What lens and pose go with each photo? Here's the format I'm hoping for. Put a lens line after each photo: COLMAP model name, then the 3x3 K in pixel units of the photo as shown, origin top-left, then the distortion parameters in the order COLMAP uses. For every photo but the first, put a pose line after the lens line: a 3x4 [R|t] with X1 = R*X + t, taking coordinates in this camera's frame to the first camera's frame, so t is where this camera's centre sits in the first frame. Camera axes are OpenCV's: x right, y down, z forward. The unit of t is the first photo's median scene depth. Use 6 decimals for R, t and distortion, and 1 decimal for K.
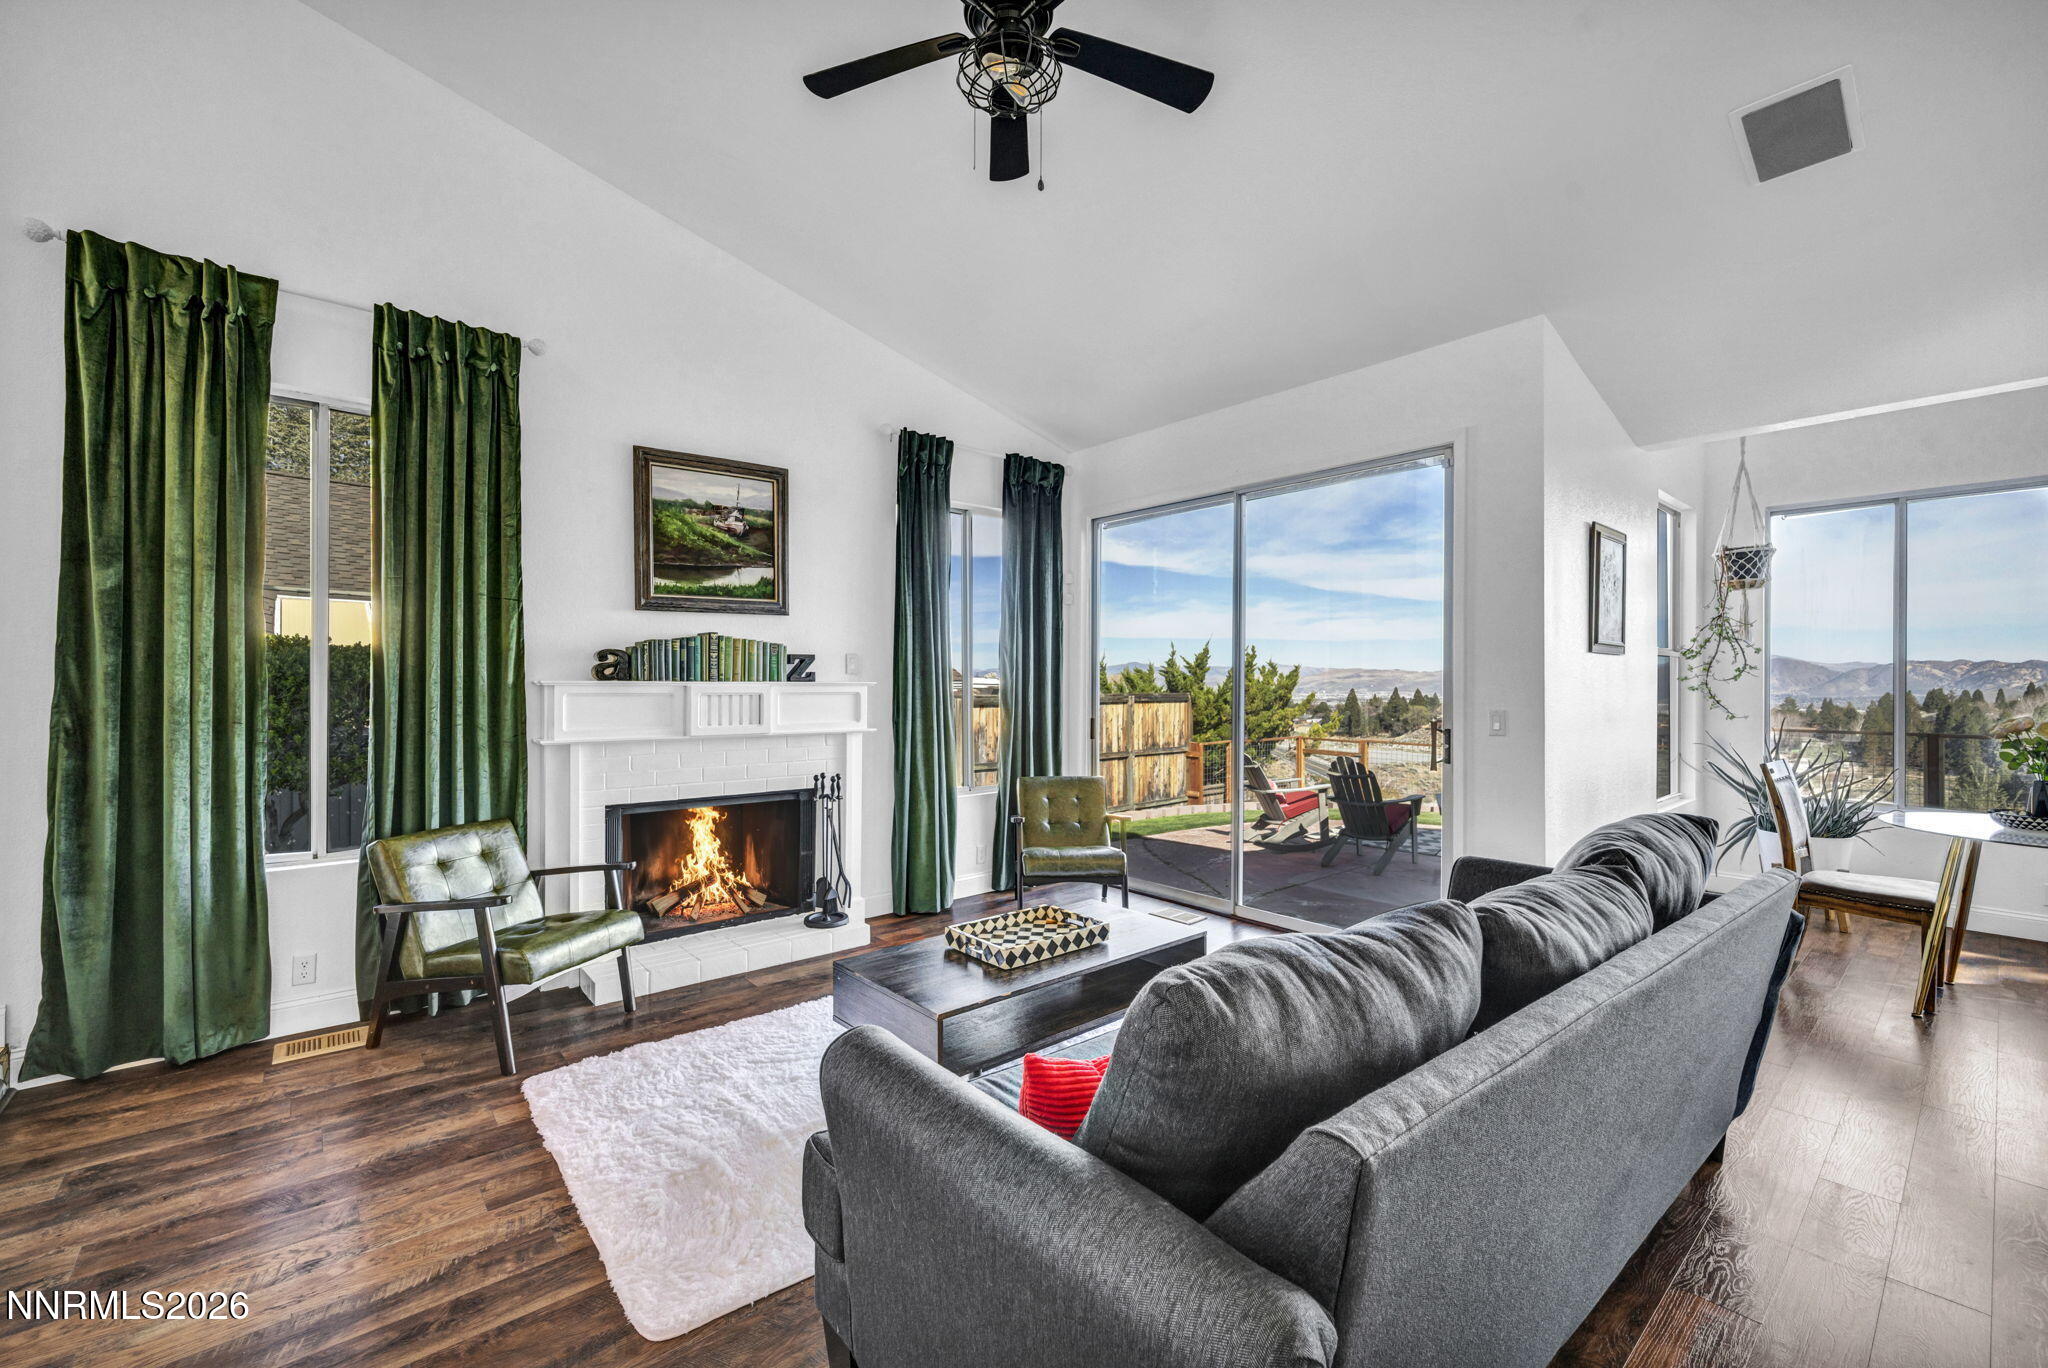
lens RADIAL K [[838.2, 0, 1019.3], [0, 838.2, 675.3], [0, 0, 1]] dist [0.000218, -0.000480]
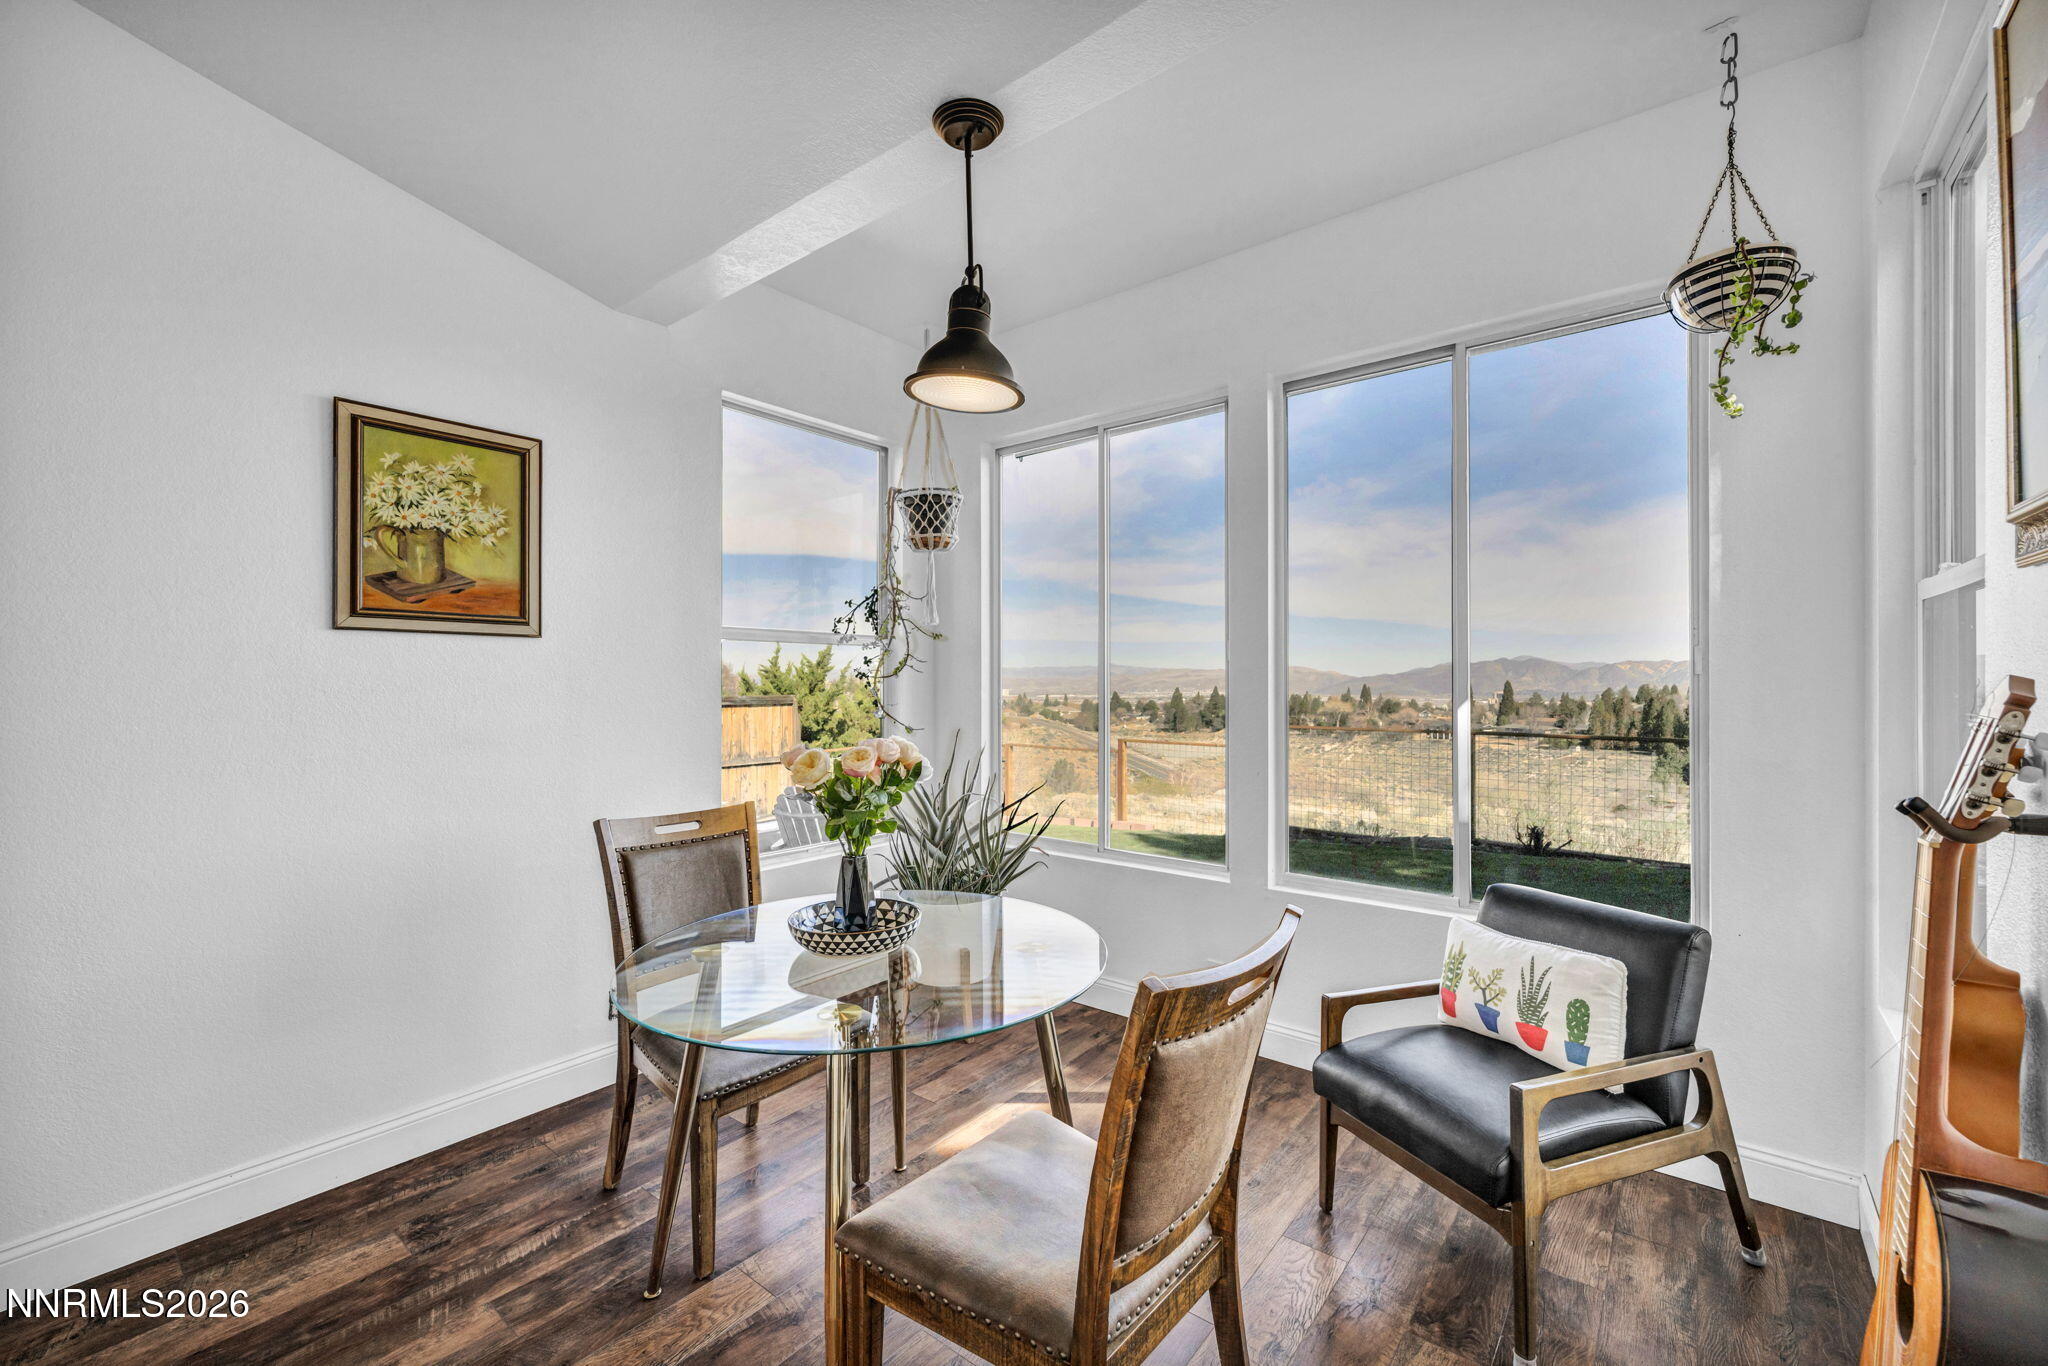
lens RADIAL K [[838.2, 0, 1019.0], [0, 838.2, 676.5], [0, 0, 1]] dist [0.000218, -0.000480]
pose [[0.982716, -0.005061, 0.185051, 0.962820], [0.004972, 0.999987, 0.000944, 0.007138], [-0.185054, -0.000007, 0.982728, 0.327018]]
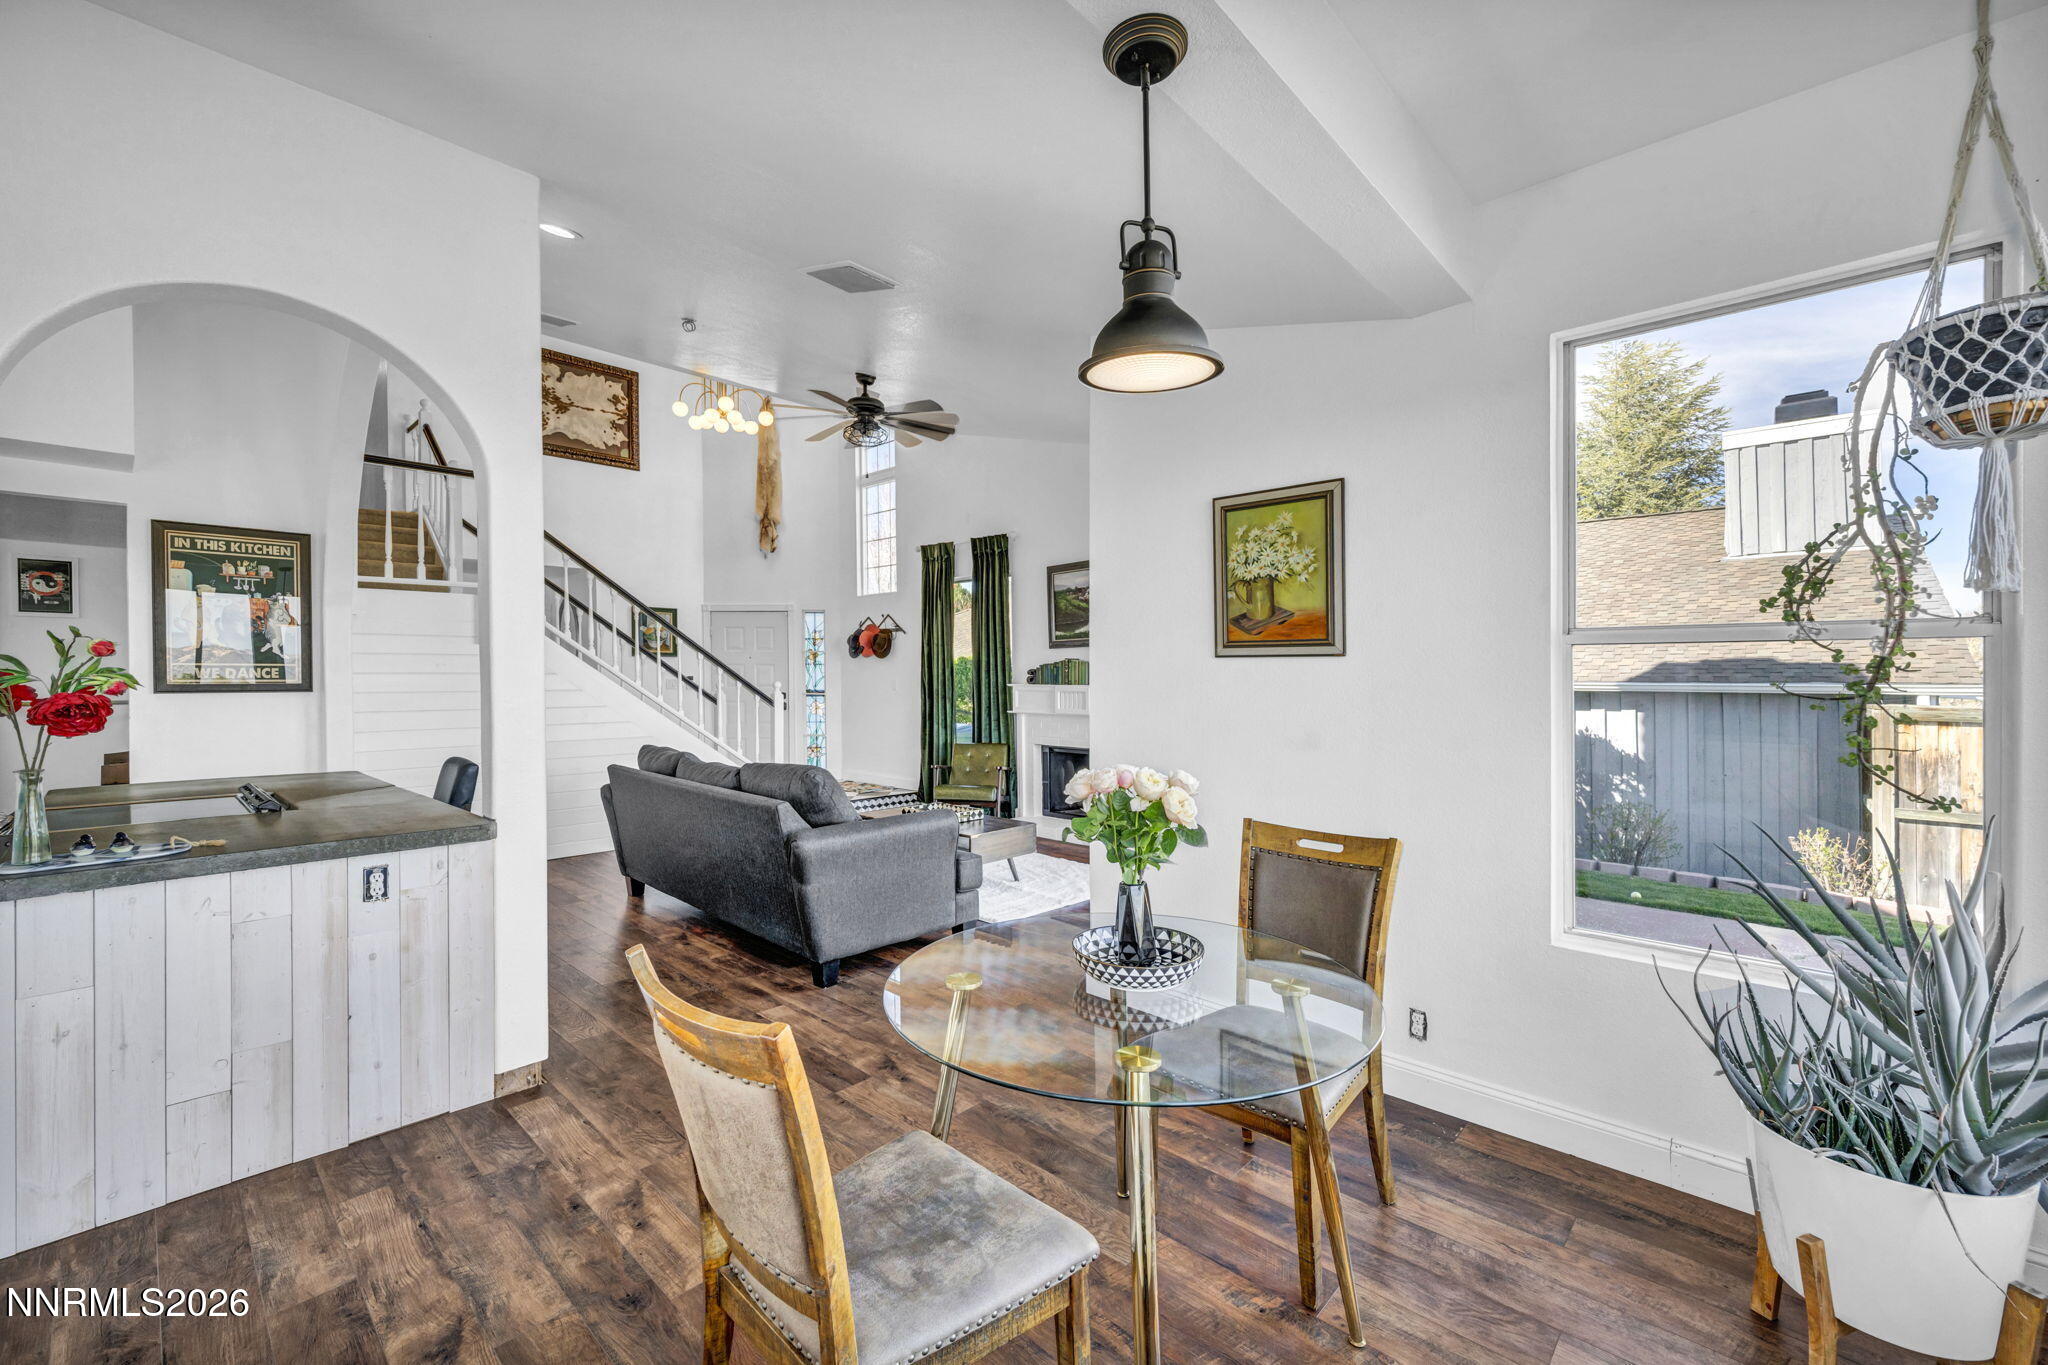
lens RADIAL K [[831.8, 0, 1049.6], [0, 831.8, 718.4], [0, 0, 1]] dist [-0.001702, -0.000058]
pose [[0.133244, 0.047047, -0.989966, 1.385500], [0.009442, 0.998767, 0.048736, -0.007167], [0.991038, -0.015841, 0.132636, 0.672474]]
